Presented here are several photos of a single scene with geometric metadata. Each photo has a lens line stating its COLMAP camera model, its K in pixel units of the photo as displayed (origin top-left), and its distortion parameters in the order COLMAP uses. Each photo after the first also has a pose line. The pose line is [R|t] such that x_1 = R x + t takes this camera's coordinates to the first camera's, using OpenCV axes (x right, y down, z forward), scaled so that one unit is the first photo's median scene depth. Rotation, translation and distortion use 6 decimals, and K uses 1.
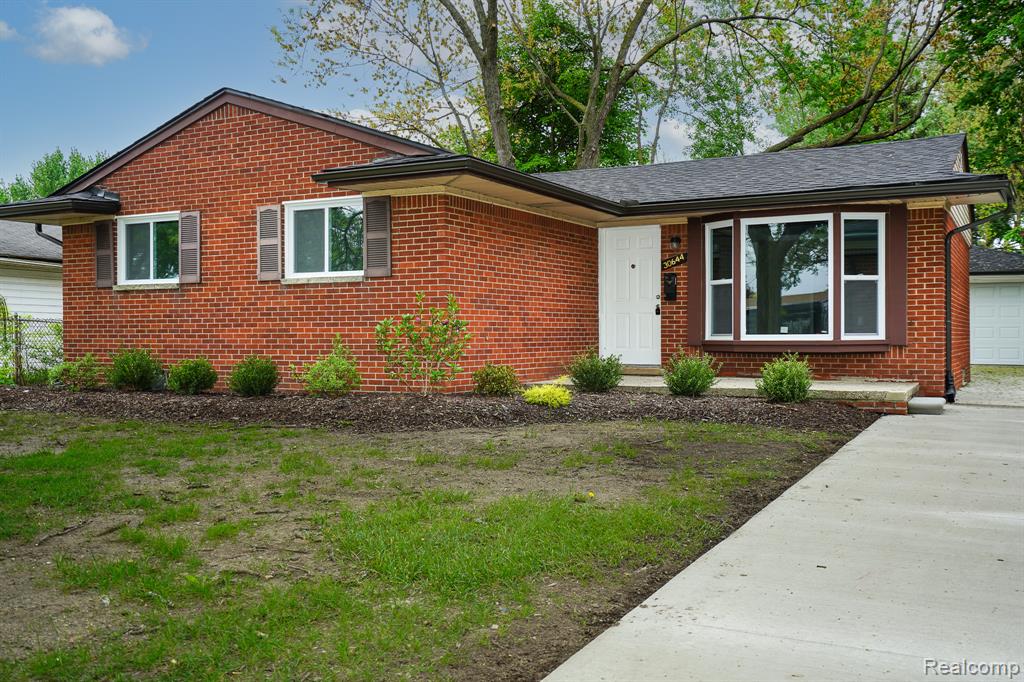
lens RADIAL K [[955.1, 0, 510.9], [0, 955.1, 345.9], [0, 0, 1]] dist [-0.006053, 0.000000]
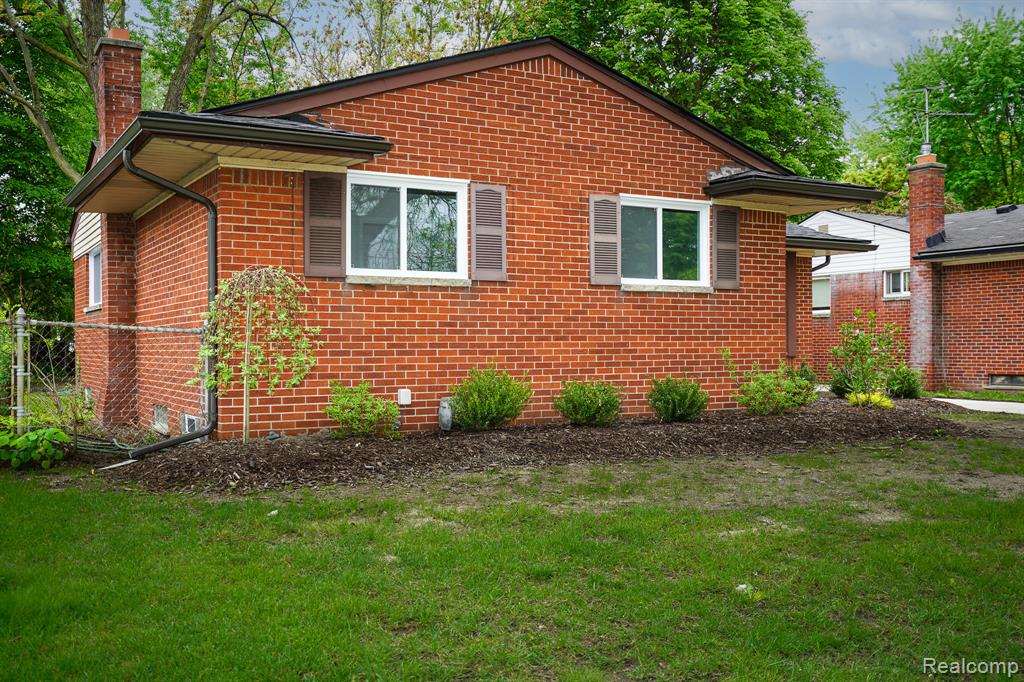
lens RADIAL K [[1022.4, 0, 513.3], [0, 1022.4, 342.5], [0, 0, 1]] dist [0.009077, 0.000000]
pose [[0.533017, 0.002680, 0.846100, -1.019811], [0.012604, 0.999859, -0.011107, -0.009118], [-0.846010, 0.016585, 0.532908, 0.575726]]
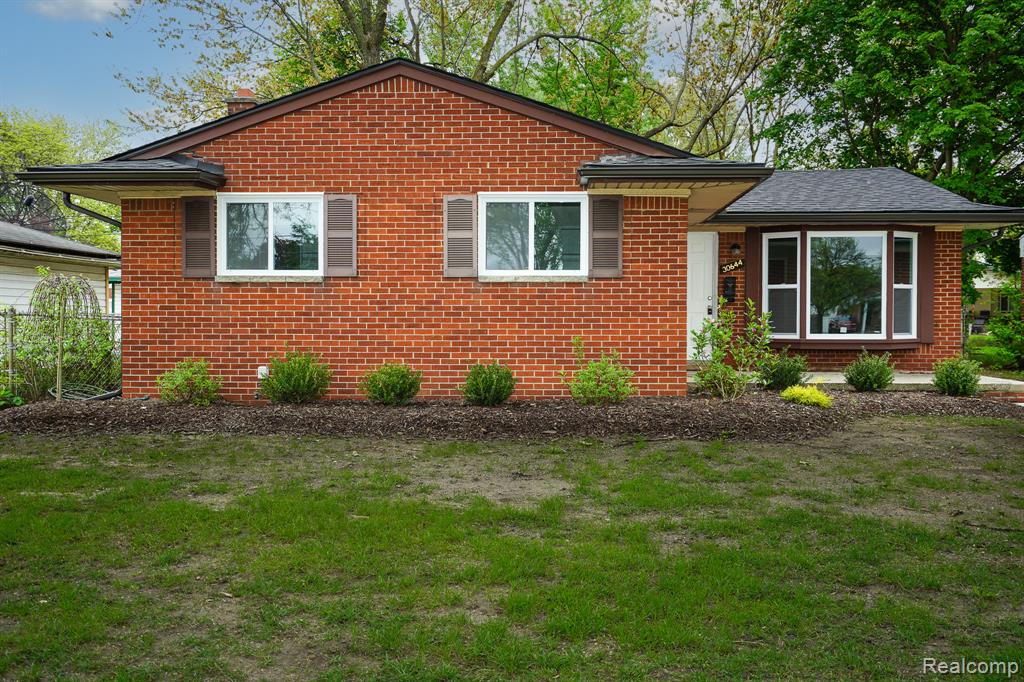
lens RADIAL K [[905.6, 0, 515.0], [0, 905.6, 337.3], [0, 0, 1]] dist [-0.002728, -0.001945]
pose [[0.902629, -0.003709, 0.430404, -0.561031], [0.000183, 0.999966, 0.008233, -0.017632], [-0.430420, -0.007353, 0.902599, 0.190538]]
